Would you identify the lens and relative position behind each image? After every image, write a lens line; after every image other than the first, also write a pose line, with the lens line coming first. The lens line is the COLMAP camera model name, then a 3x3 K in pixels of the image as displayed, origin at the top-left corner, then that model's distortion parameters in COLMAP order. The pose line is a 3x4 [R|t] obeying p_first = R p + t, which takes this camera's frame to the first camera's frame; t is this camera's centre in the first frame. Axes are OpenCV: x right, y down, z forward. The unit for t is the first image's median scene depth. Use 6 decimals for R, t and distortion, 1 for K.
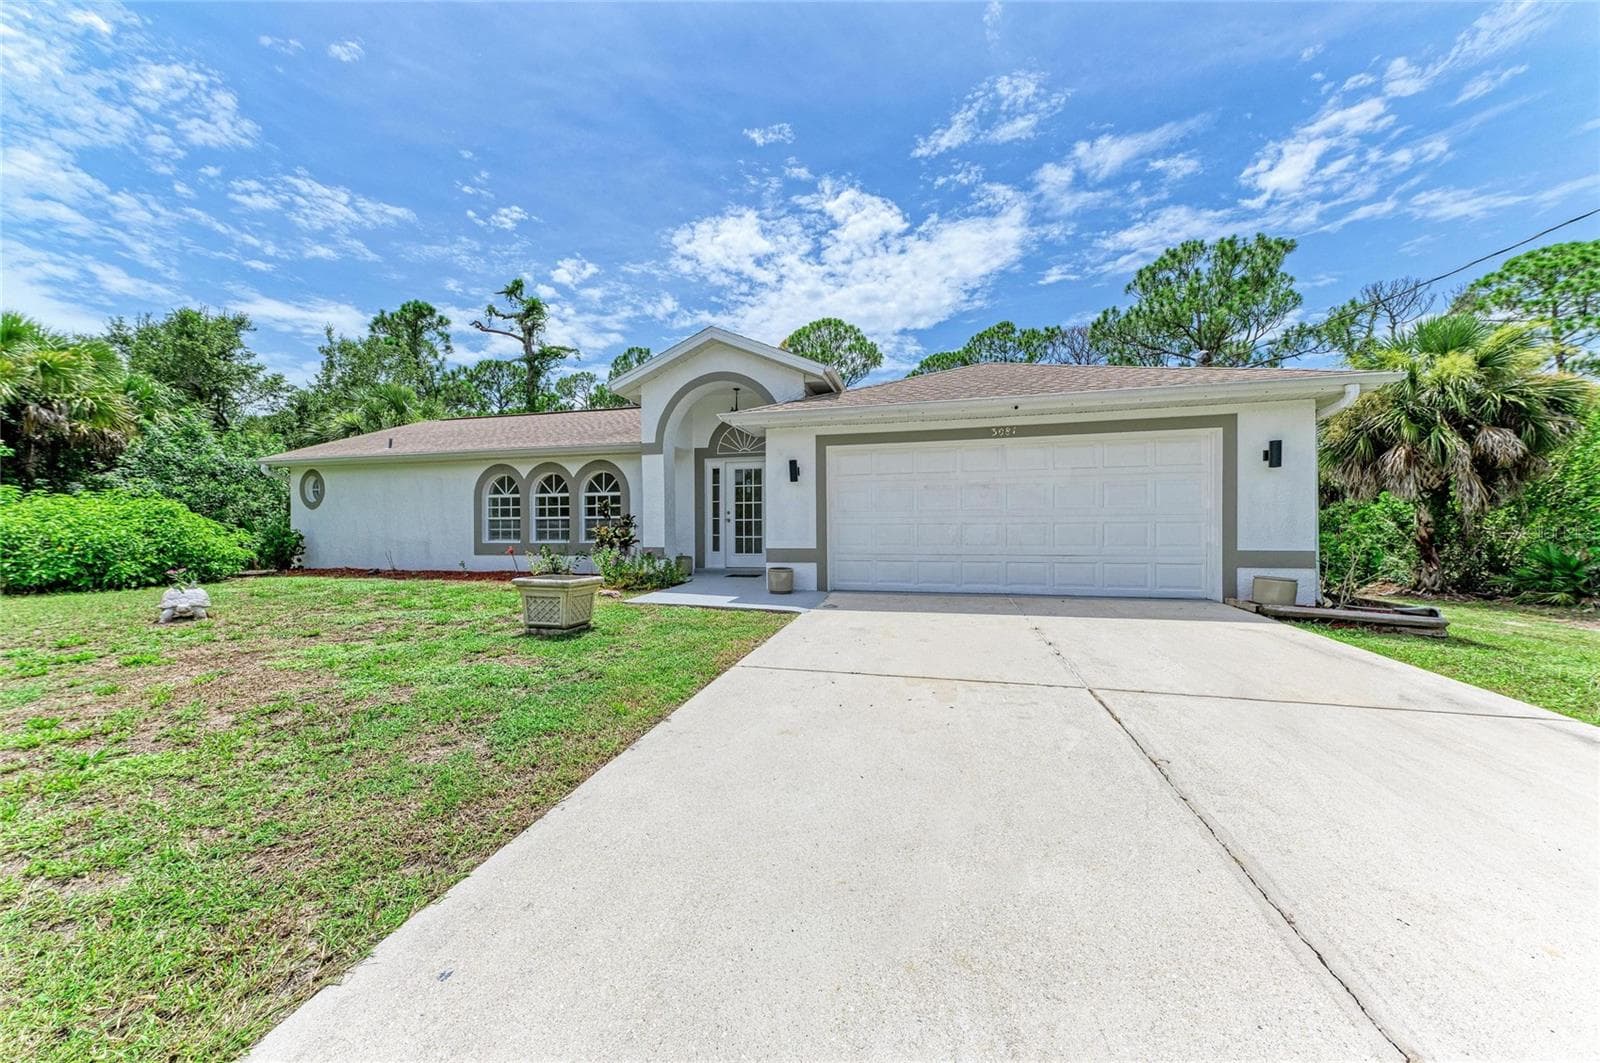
lens RADIAL K [[549.9, 0, 796.7], [0, 549.9, 542.9], [0, 0, 1]] dist [0.001630, 0.000230]
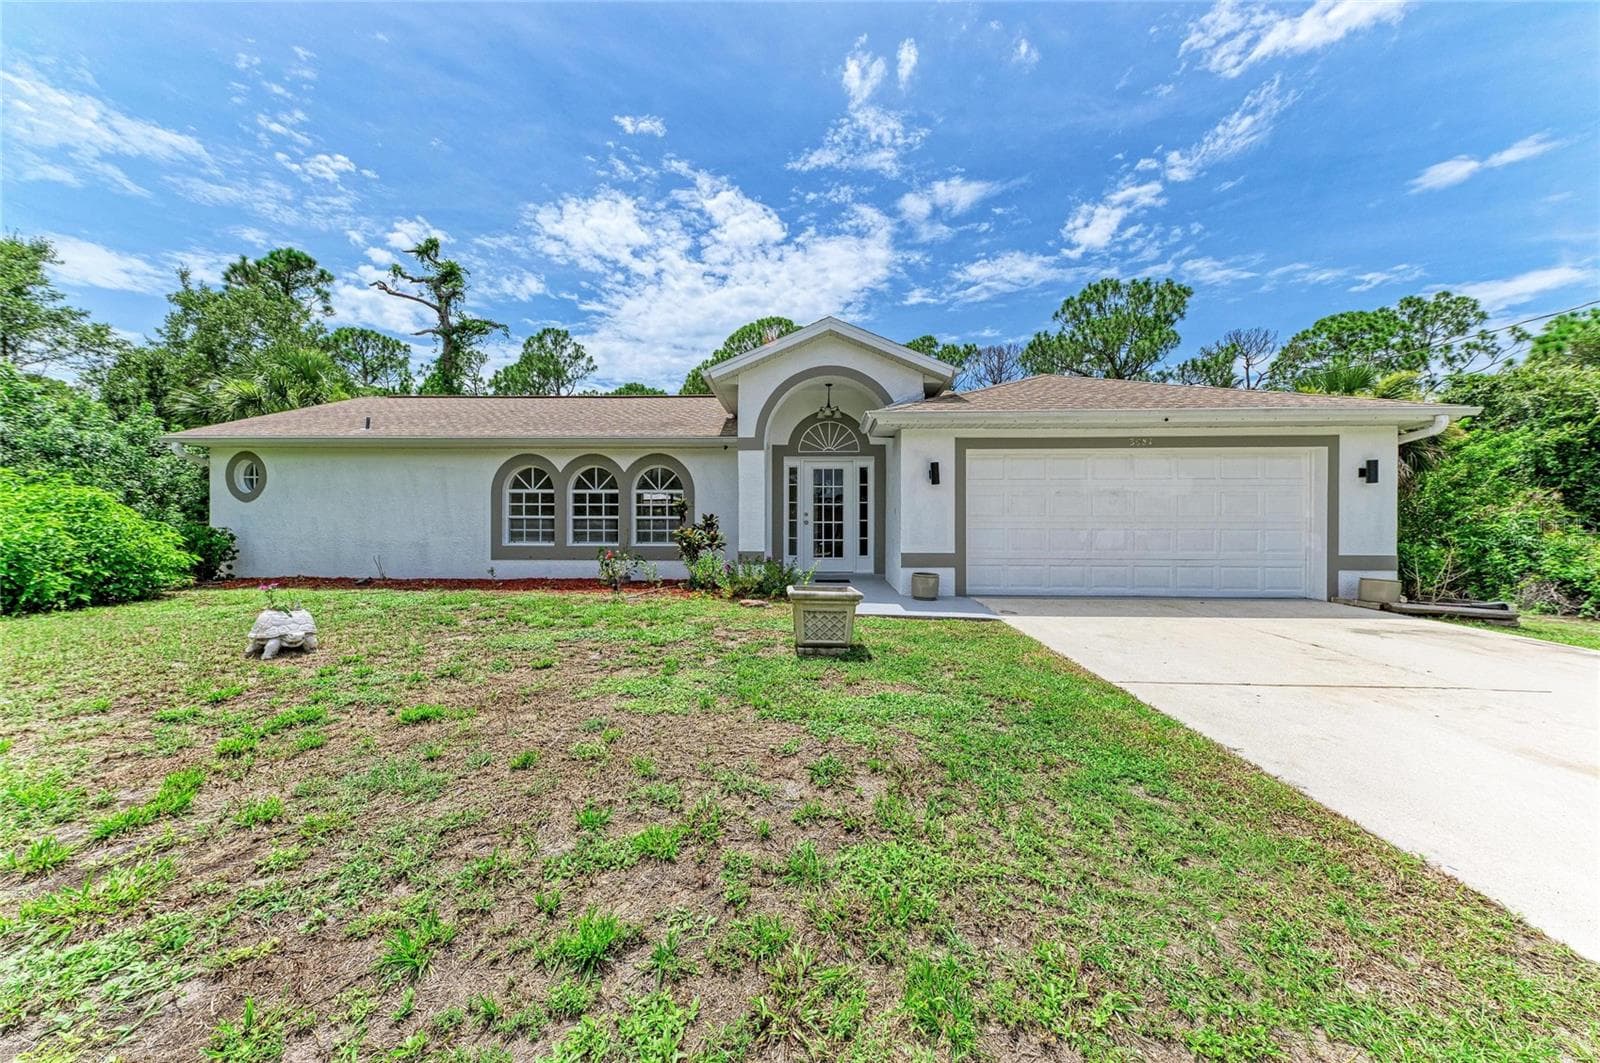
lens RADIAL K [[551.8, 0, 799.3], [0, 551.8, 539.1], [0, 0, 1]] dist [0.004832, 0.000139]
pose [[0.976553, 0.004617, 0.215228, -0.341032], [-0.002548, 0.999948, -0.009887, -0.003123], [-0.215263, 0.009107, 0.976514, 0.076313]]
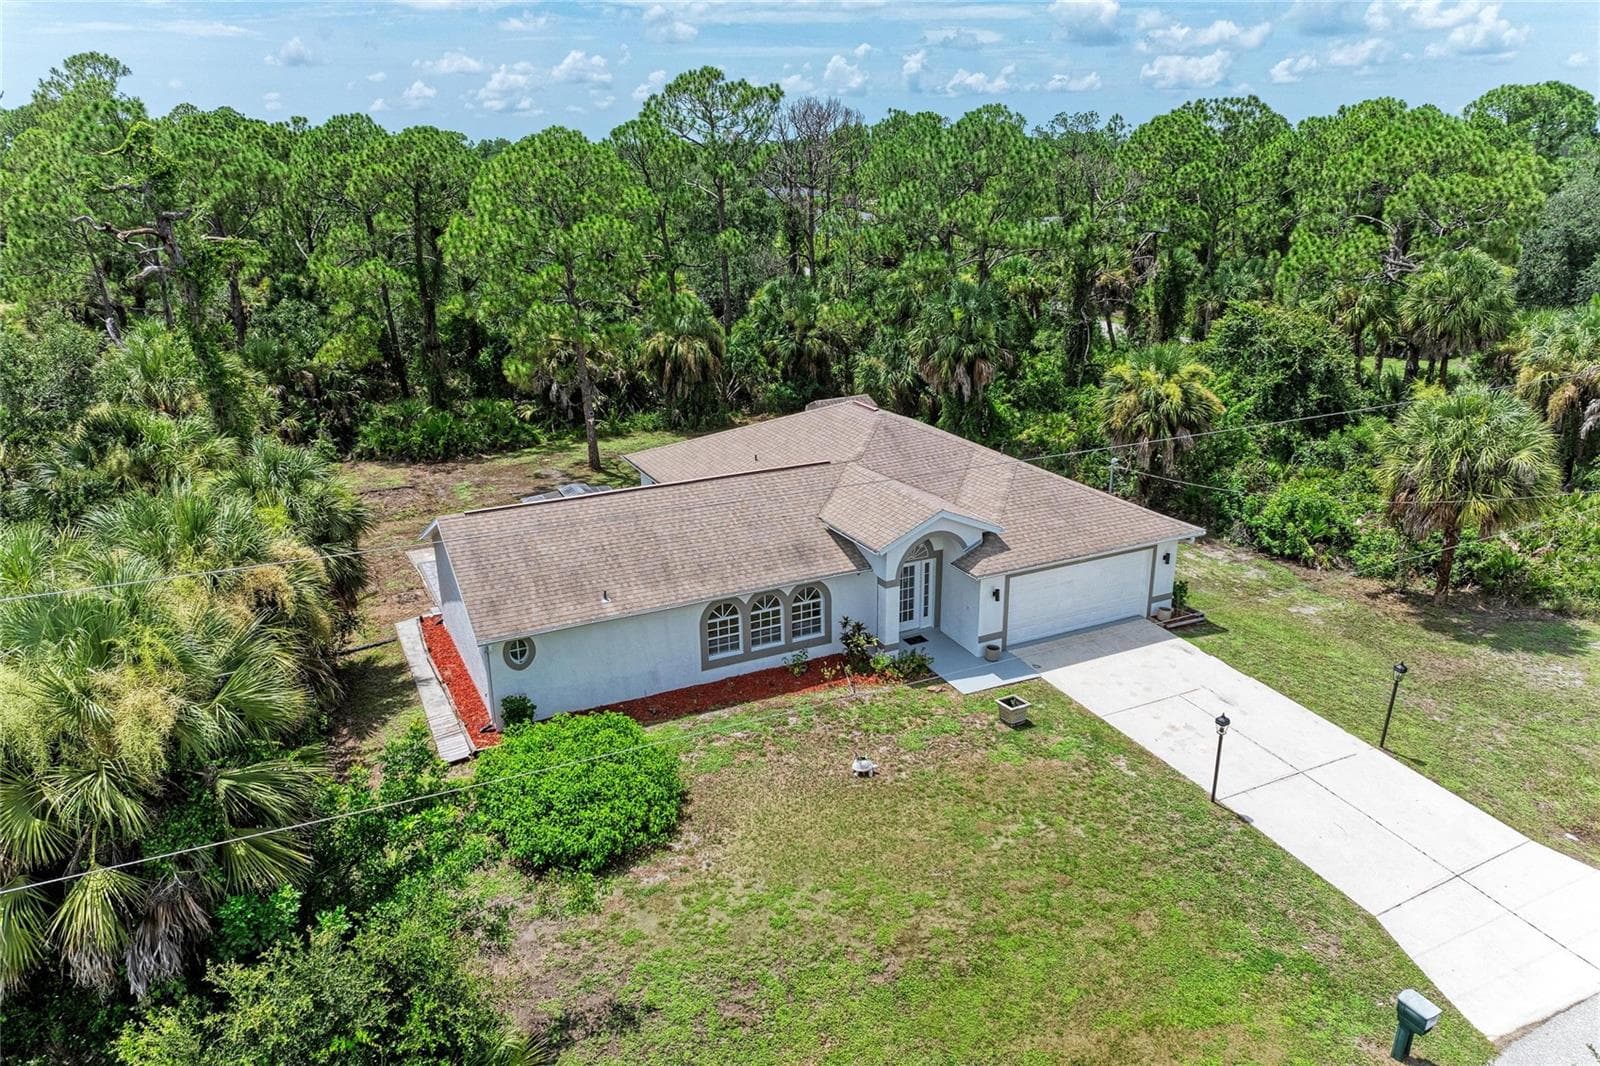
lens RADIAL K [[1156.6, 0, 800.0], [0, 1156.6, 533.0], [0, 0, 1]] dist [-0.054268, 0.000083]
pose [[0.753169, -0.218610, 0.620440, -2.122495], [0.015015, 0.948633, 0.316021, -1.161825], [-0.657656, -0.228702, 0.717763, -0.943618]]
